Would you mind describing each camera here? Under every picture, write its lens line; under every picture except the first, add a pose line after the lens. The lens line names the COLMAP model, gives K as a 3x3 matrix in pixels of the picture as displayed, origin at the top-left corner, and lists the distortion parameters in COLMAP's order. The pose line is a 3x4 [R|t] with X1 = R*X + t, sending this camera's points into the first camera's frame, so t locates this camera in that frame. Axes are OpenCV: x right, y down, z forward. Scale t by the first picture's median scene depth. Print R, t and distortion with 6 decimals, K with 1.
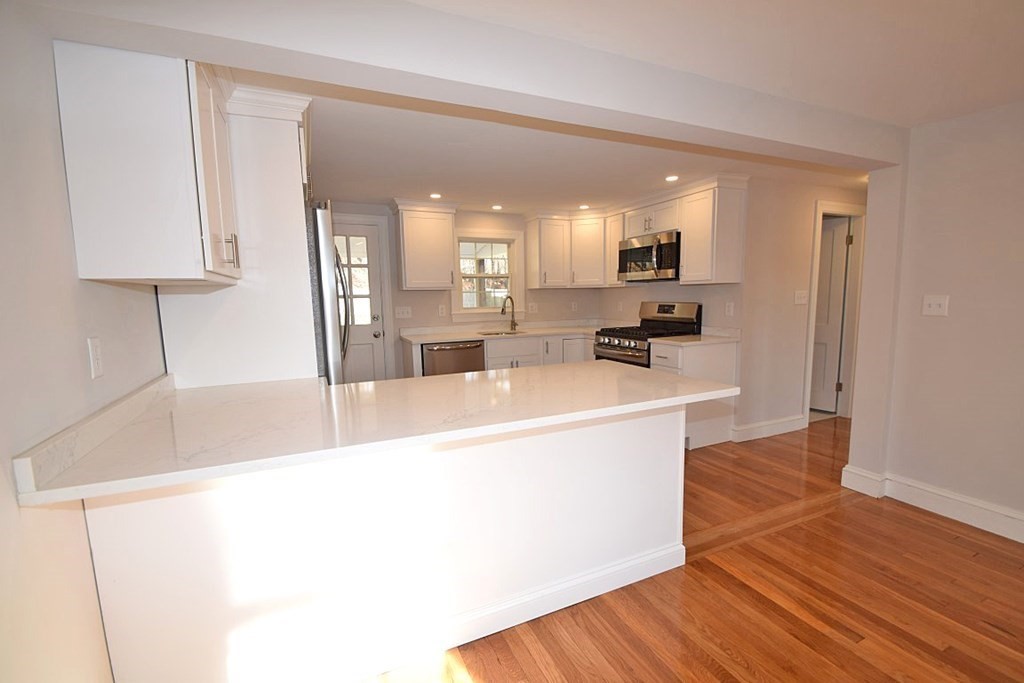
lens RADIAL K [[449.0, 0, 514.7], [0, 449.0, 351.7], [0, 0, 1]] dist [0.000394, -0.007292]
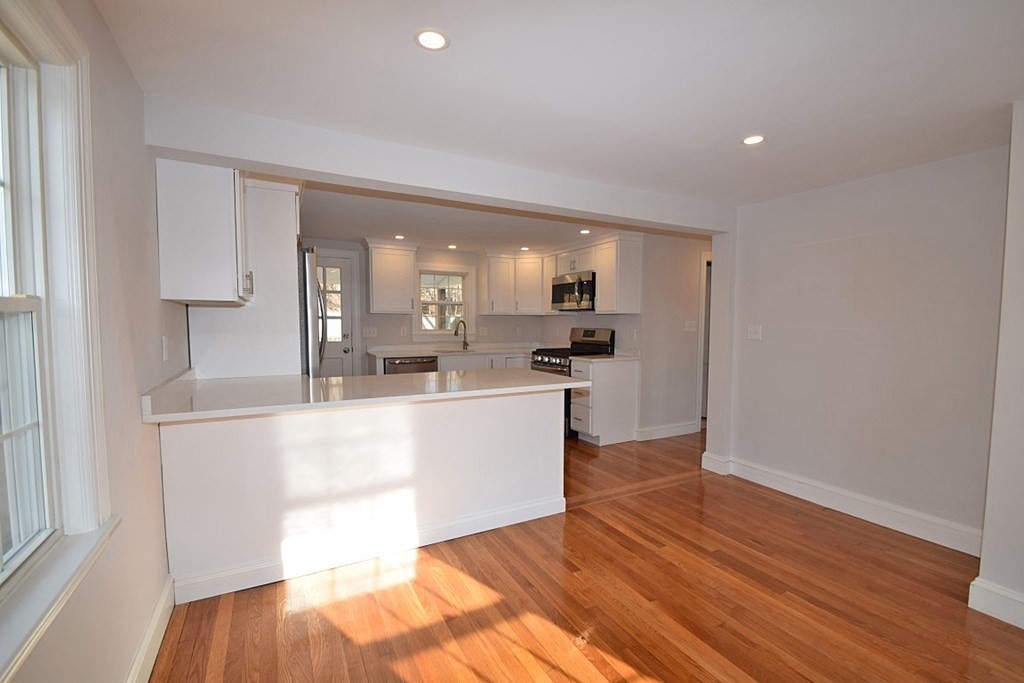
lens RADIAL K [[449.0, 0, 514.8], [0, 449.0, 353.4], [0, 0, 1]] dist [0.000394, -0.007292]
pose [[0.997919, 0.018803, 0.061671, 0.061957], [-0.015277, 0.998248, -0.057163, 0.031182], [-0.062638, 0.056102, 0.996458, -0.203608]]
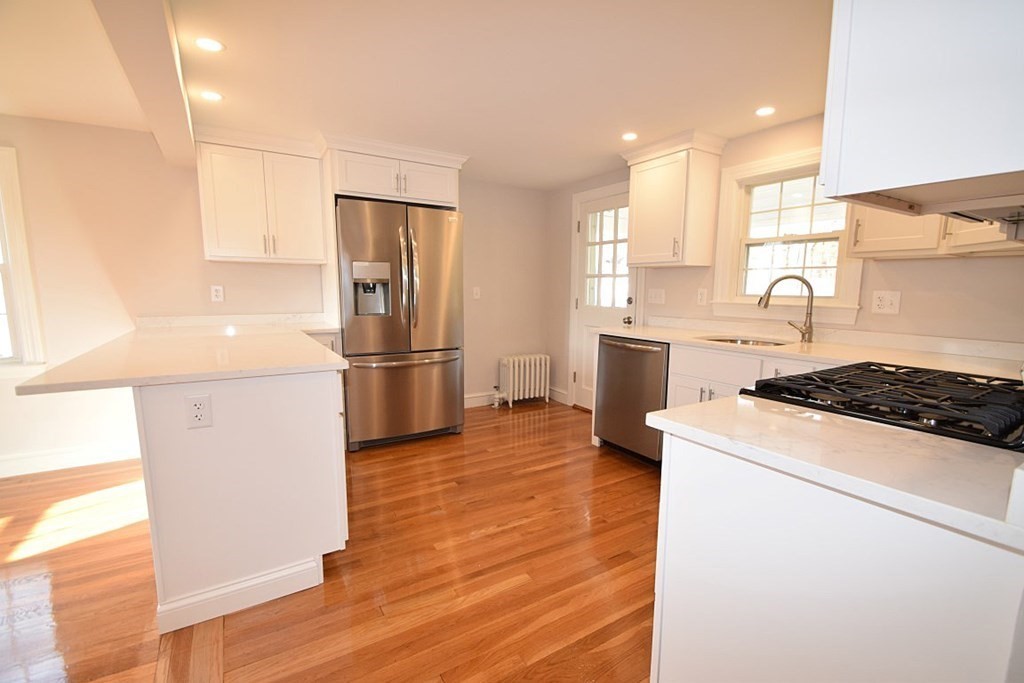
lens RADIAL K [[449.0, 0, 513.4], [0, 449.0, 350.5], [0, 0, 1]] dist [0.000394, -0.007292]
pose [[0.125245, 0.158473, -0.979387, 0.529200], [-0.135161, 0.980682, 0.141398, -0.075739], [0.982876, 0.114666, 0.144245, 0.687332]]
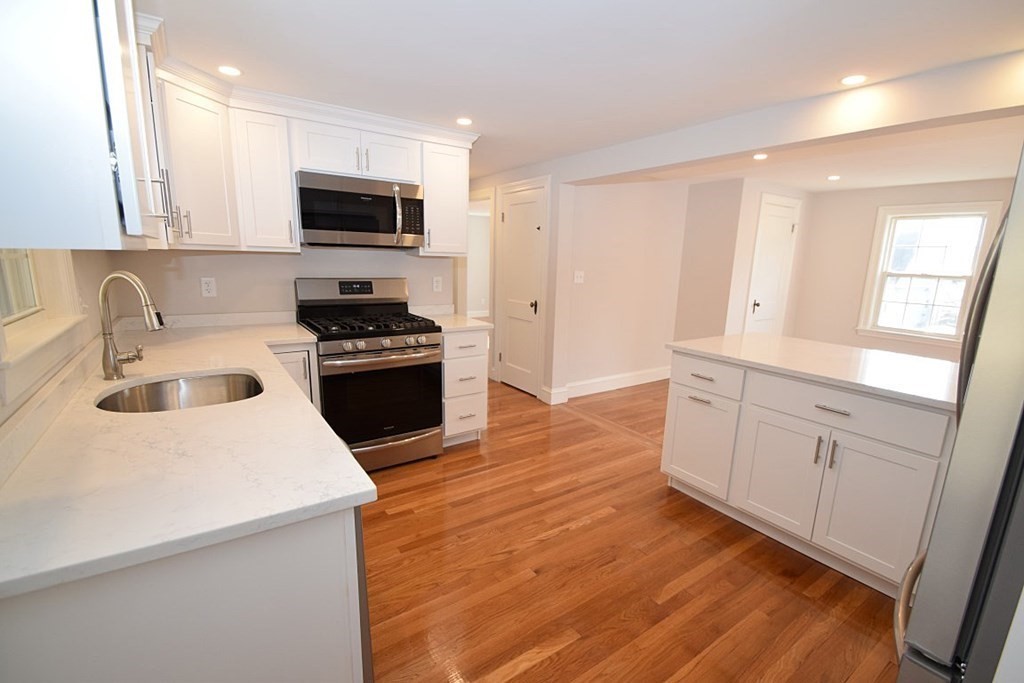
lens RADIAL K [[449.0, 0, 513.5], [0, 449.0, 351.8], [0, 0, 1]] dist [0.000394, -0.007292]
pose [[-0.169002, -0.189053, 0.967315, -0.410115], [0.100917, 0.972954, 0.207787, -0.119662], [-0.980436, 0.132735, -0.145352, 0.880242]]
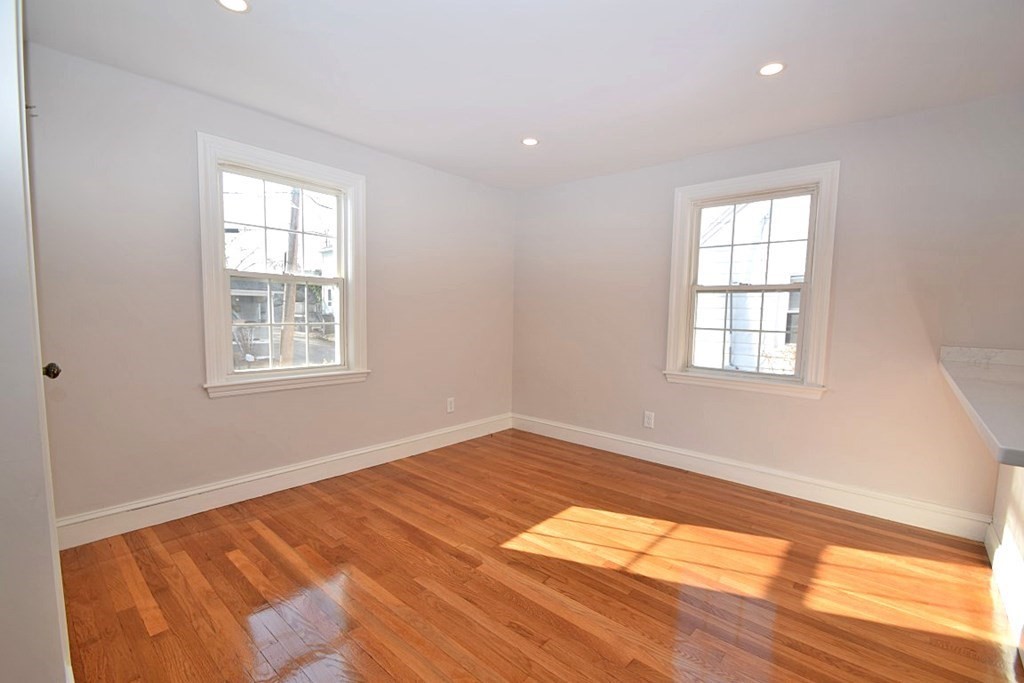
lens RADIAL K [[449.0, 0, 513.3], [0, 449.0, 349.8], [0, 0, 1]] dist [0.000394, -0.007292]
pose [[-0.915036, 0.037109, -0.401661, 0.442024], [-0.052687, 0.976234, 0.210219, -0.029124], [0.399916, 0.213520, -0.891334, 0.477010]]
